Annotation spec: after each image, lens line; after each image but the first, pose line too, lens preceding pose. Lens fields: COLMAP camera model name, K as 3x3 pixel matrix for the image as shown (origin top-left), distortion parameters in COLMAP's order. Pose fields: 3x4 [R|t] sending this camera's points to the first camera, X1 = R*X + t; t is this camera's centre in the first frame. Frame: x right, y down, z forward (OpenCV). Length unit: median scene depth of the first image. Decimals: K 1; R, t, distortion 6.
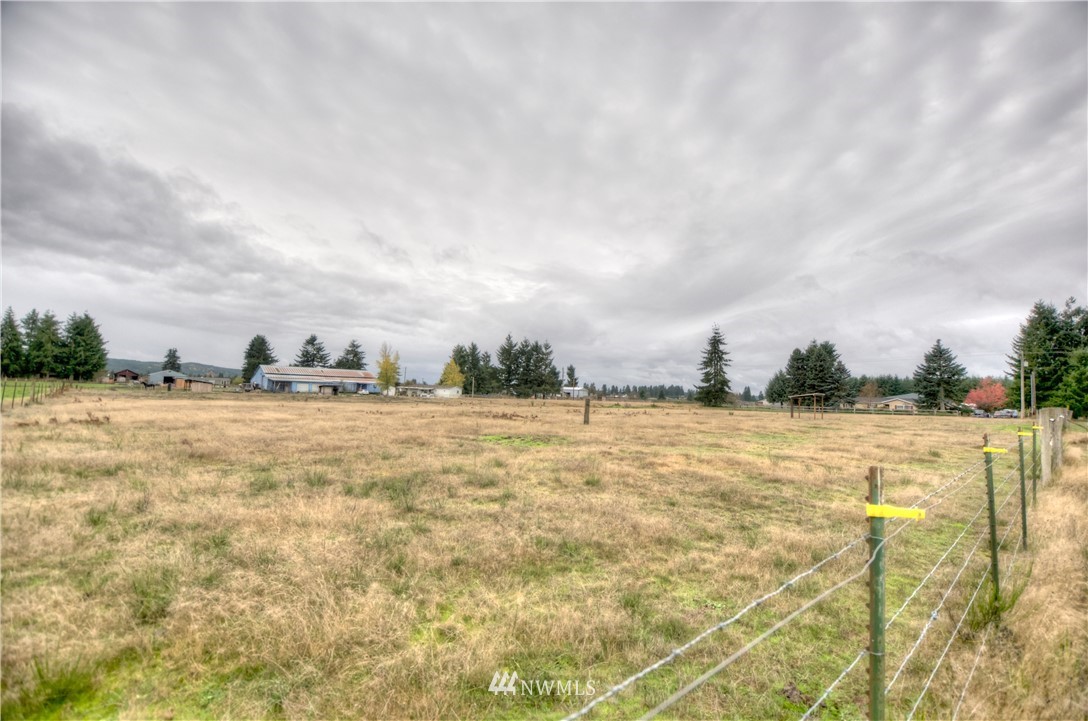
lens RADIAL K [[477.4, 0, 545.7], [0, 477.4, 357.5], [0, 0, 1]] dist [-0.000332, -0.009861]
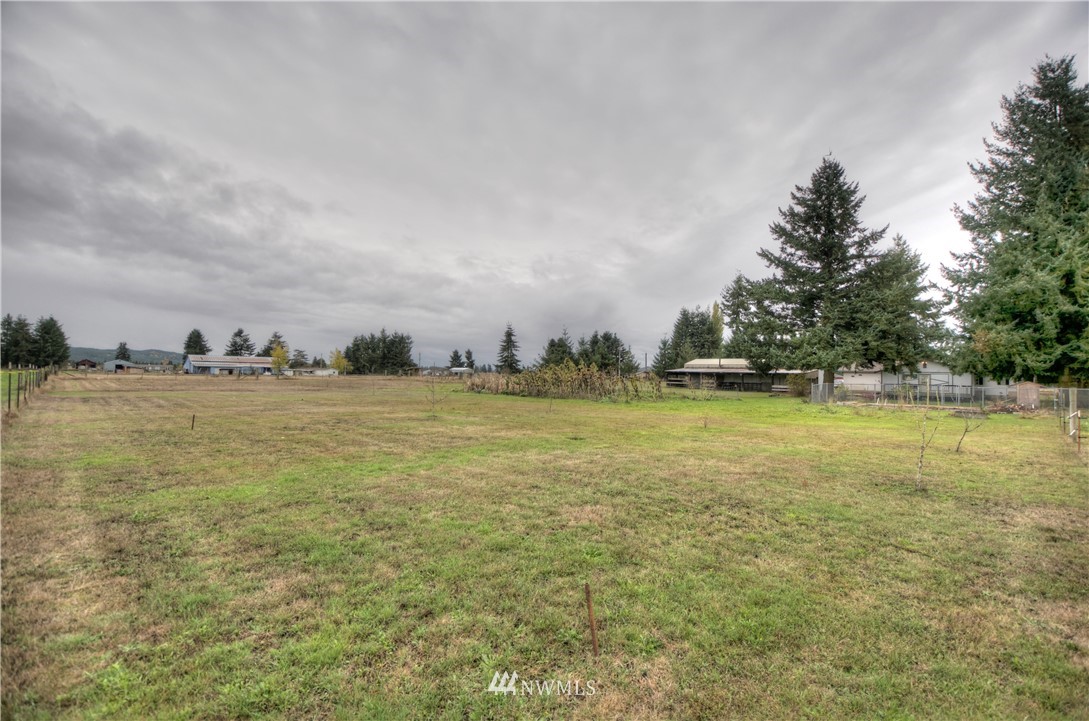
lens RADIAL K [[477.8, 0, 546.2], [0, 477.8, 357.5], [0, 0, 1]] dist [-0.000332, -0.009861]
pose [[0.998596, -0.015894, 0.050533, 0.304459], [0.013850, 0.999081, 0.040556, -0.015399], [-0.051131, -0.039799, 0.997899, -0.351417]]
